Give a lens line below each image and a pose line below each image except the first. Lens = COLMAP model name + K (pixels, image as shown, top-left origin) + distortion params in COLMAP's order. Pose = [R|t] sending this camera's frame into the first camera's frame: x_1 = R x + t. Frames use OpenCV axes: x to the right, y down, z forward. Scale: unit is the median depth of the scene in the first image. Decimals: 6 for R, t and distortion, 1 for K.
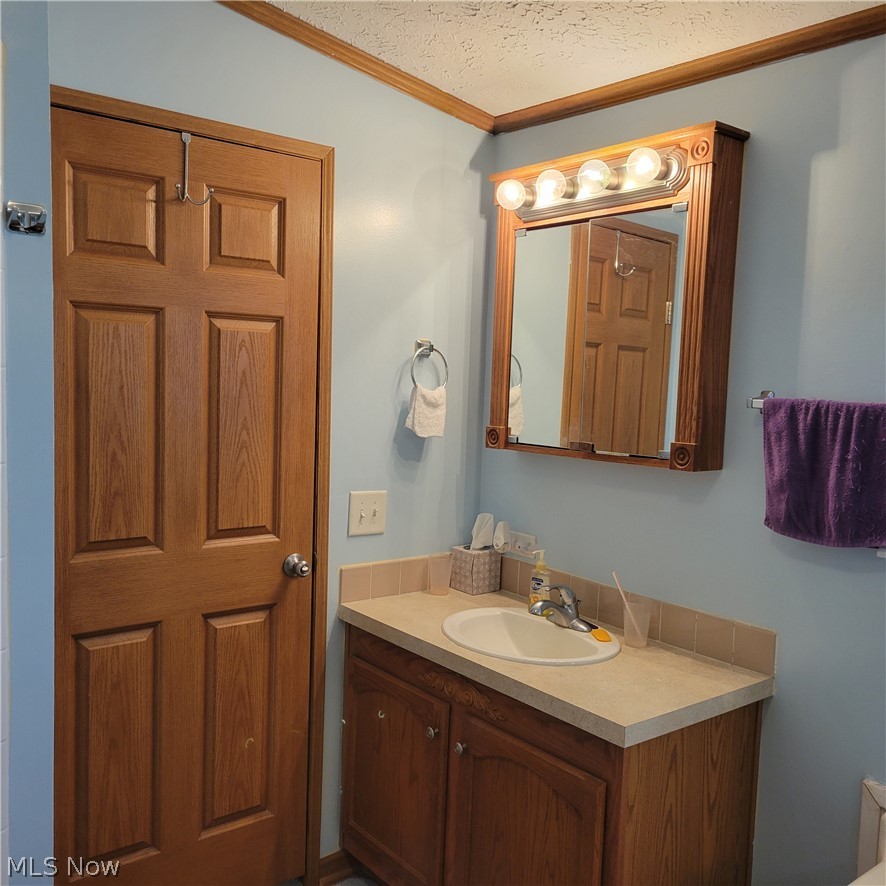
lens RADIAL K [[884.2, 0, 443.0], [0, 884.2, 443.0], [0, 0, 1]] dist [-0.002457, -0.010834]
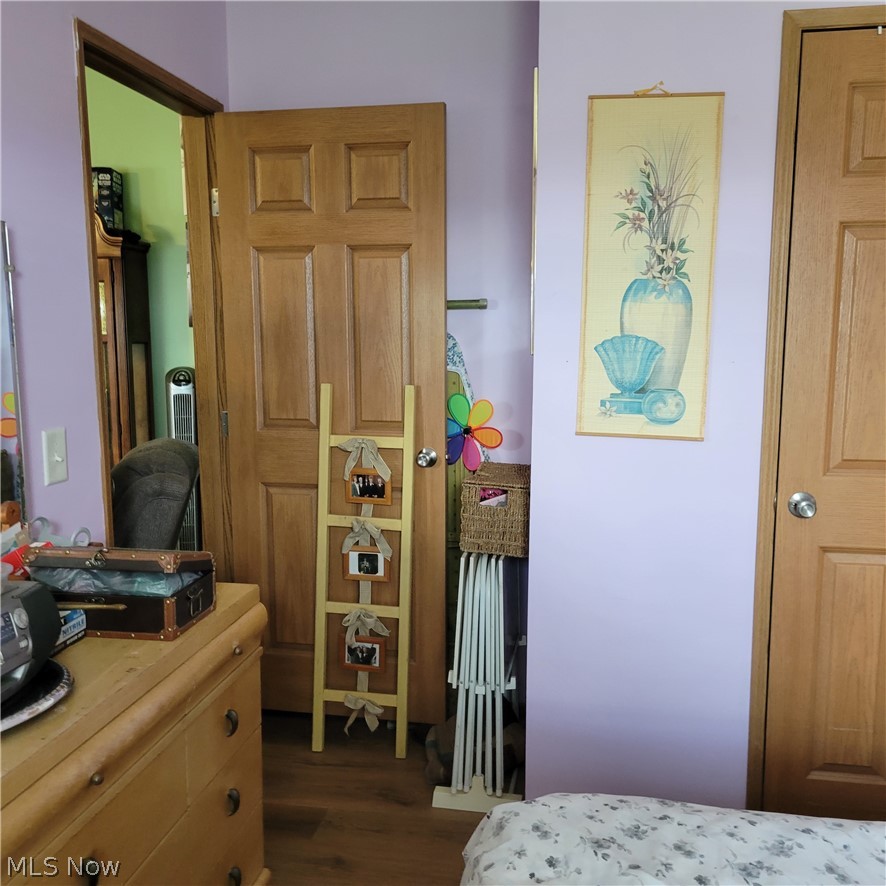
lens RADIAL K [[884.2, 0, 443.0], [0, 884.2, 443.0], [0, 0, 1]] dist [-0.002457, -0.010834]
pose [[0.670556, 0.082506, -0.737257, 0.784975], [-0.029931, 0.995996, 0.084239, 0.021801], [0.741255, -0.034421, 0.670340, 0.245674]]
